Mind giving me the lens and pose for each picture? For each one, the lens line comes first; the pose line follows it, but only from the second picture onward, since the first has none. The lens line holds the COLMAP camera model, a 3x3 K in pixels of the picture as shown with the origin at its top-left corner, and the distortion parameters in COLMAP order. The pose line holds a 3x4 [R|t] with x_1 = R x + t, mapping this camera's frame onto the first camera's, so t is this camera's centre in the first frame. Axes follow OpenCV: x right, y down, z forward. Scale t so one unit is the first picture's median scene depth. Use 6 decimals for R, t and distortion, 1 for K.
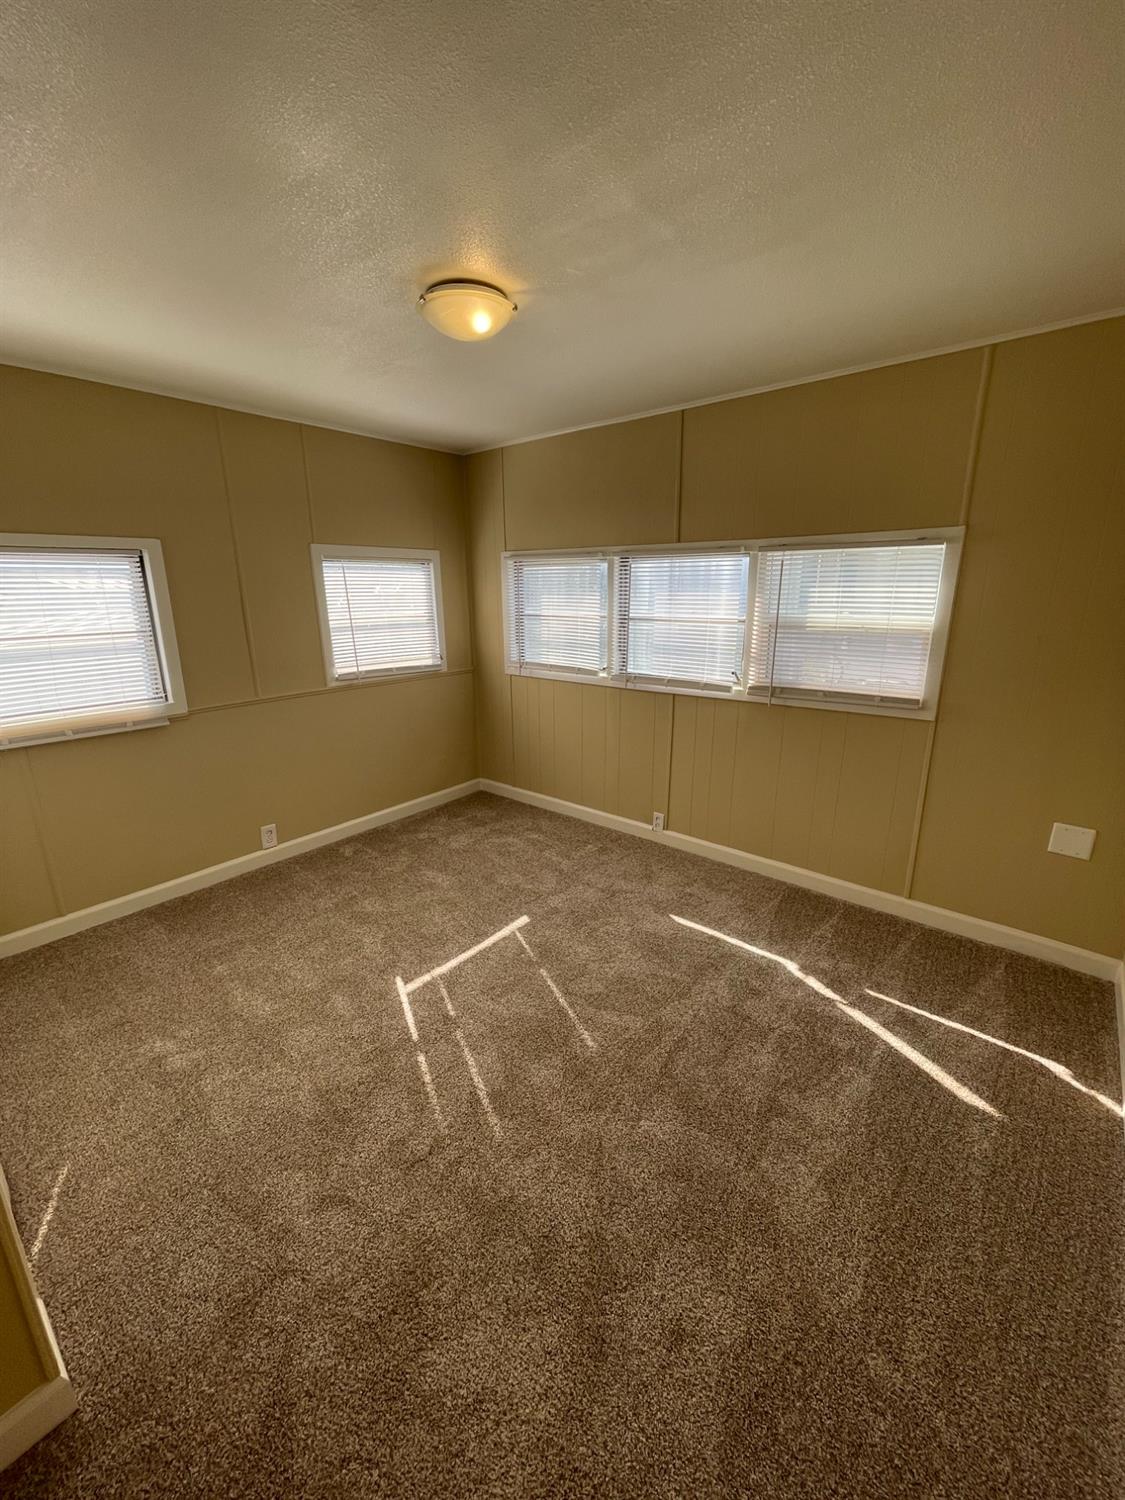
lens RADIAL K [[603.7, 0, 557.9], [0, 603.7, 750.1], [0, 0, 1]] dist [-0.004276, -0.000496]
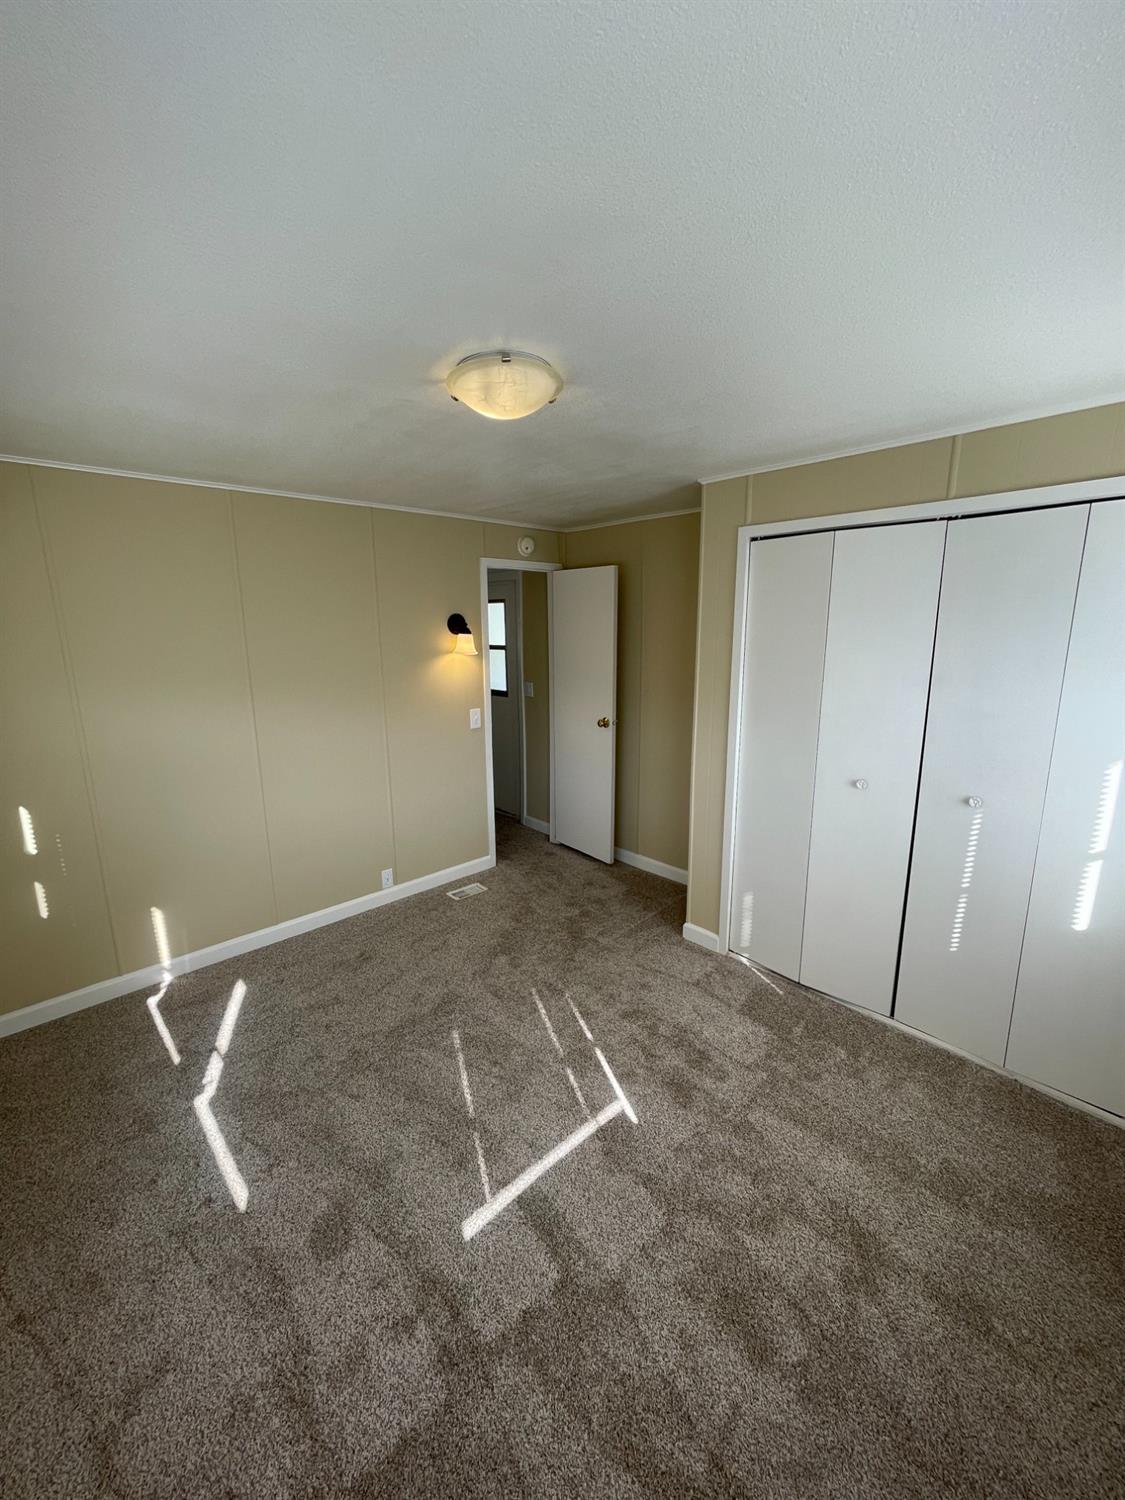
lens RADIAL K [[603.7, 0, 557.9], [0, 603.7, 750.1], [0, 0, 1]] dist [-0.004276, -0.000496]
pose [[-0.993106, 0.001276, 0.117213, -0.277996], [0.055640, 0.885242, 0.461791, -0.548360], [-0.103173, 0.465129, -0.879210, 1.649449]]
